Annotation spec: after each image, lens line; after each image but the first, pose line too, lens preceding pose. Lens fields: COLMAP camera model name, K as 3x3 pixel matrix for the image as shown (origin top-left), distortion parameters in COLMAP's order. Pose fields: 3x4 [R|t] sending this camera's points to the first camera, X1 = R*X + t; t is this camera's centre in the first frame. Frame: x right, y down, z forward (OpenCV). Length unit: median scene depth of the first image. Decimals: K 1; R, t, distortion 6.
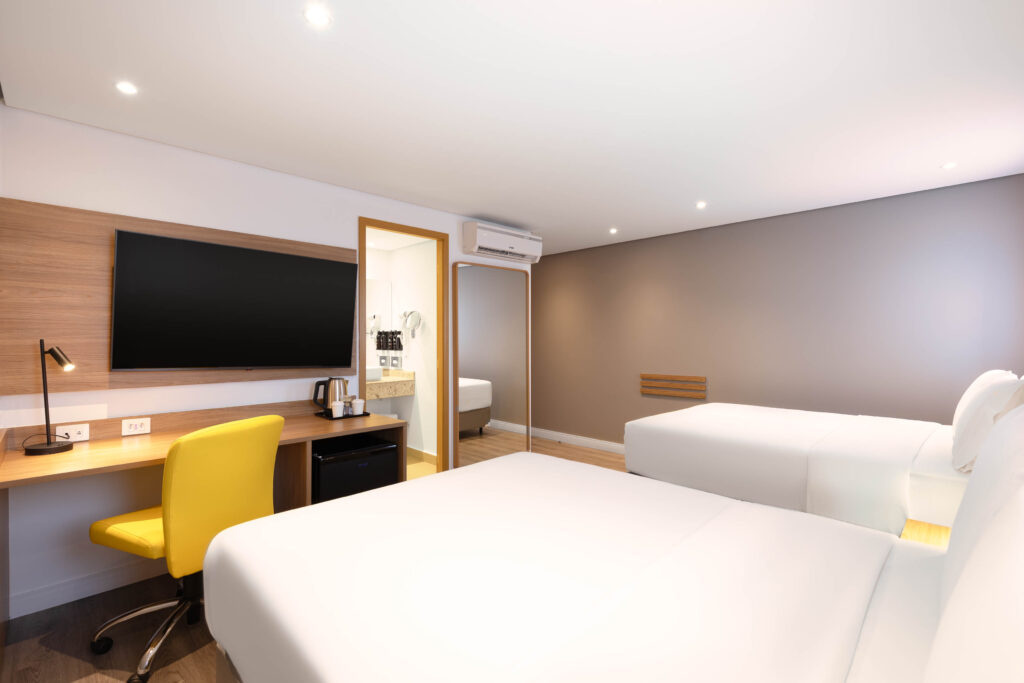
lens RADIAL K [[460.5, 0, 504.6], [0, 460.5, 341.5], [0, 0, 1]] dist [0.007549, -0.001298]
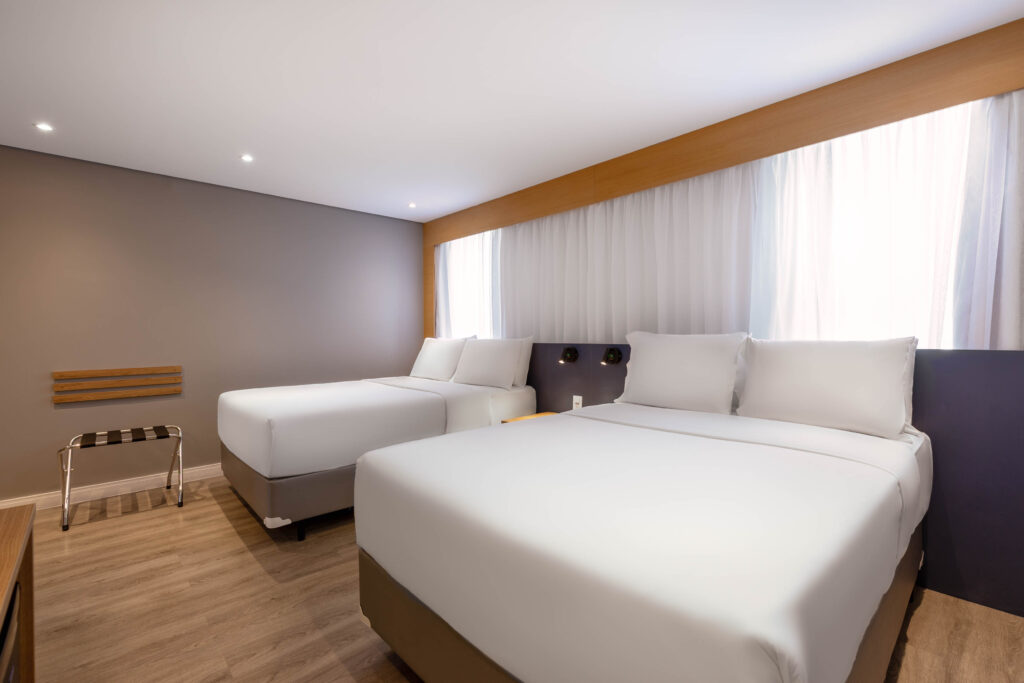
lens RADIAL K [[460.5, 0, 515.3], [0, 460.5, 340.9], [0, 0, 1]] dist [0.007549, -0.001298]
pose [[0.038054, -0.015263, 0.999159, -0.455369], [0.012454, 0.999813, 0.014798, 0.039993], [-0.999198, 0.011880, 0.038237, 0.533676]]
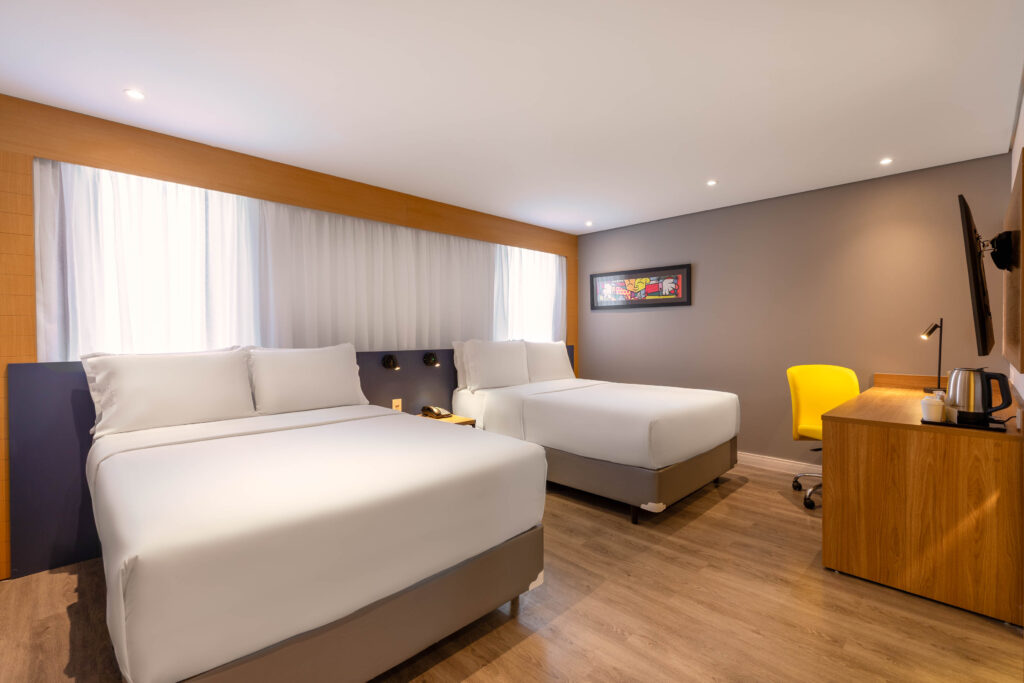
lens RADIAL K [[460.5, 0, 516.9], [0, 460.5, 338.7], [0, 0, 1]] dist [0.007549, -0.001298]
pose [[-0.999943, 0.005861, -0.008911, 0.293521], [0.005718, 0.999857, 0.015945, 0.017713], [0.009003, 0.015893, -0.999833, 1.546396]]
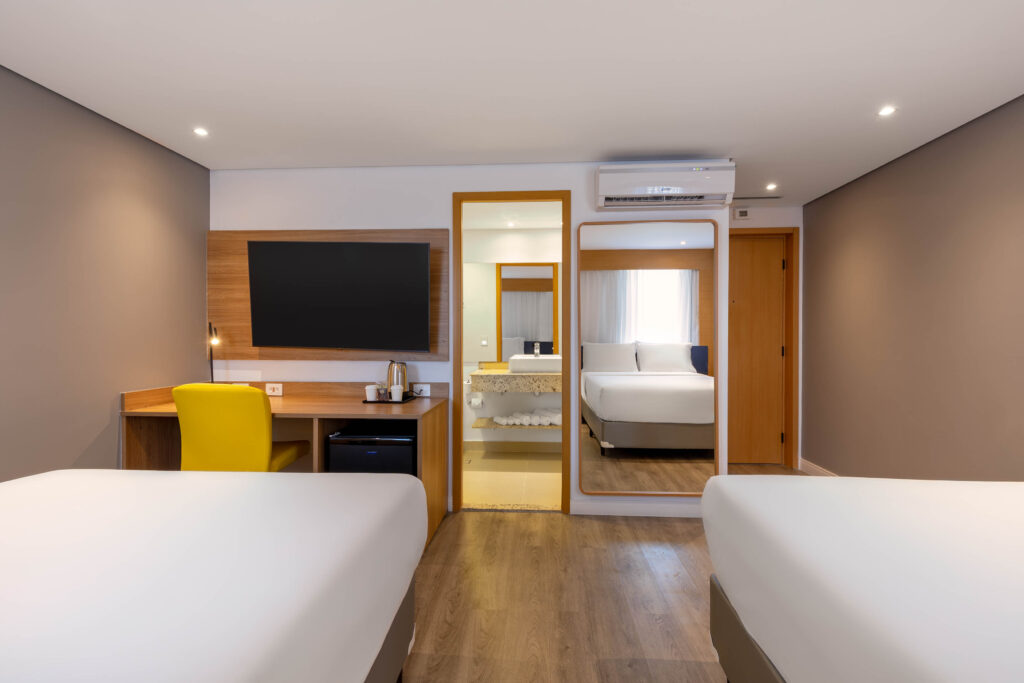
lens RADIAL K [[460.5, 0, 515.9], [0, 460.5, 336.8], [0, 0, 1]] dist [0.007549, -0.001298]
pose [[0.666256, 0.004778, -0.745708, 0.478295], [-0.005763, 0.999983, 0.001259, 0.021358], [0.745701, 0.003459, 0.666272, 0.475544]]
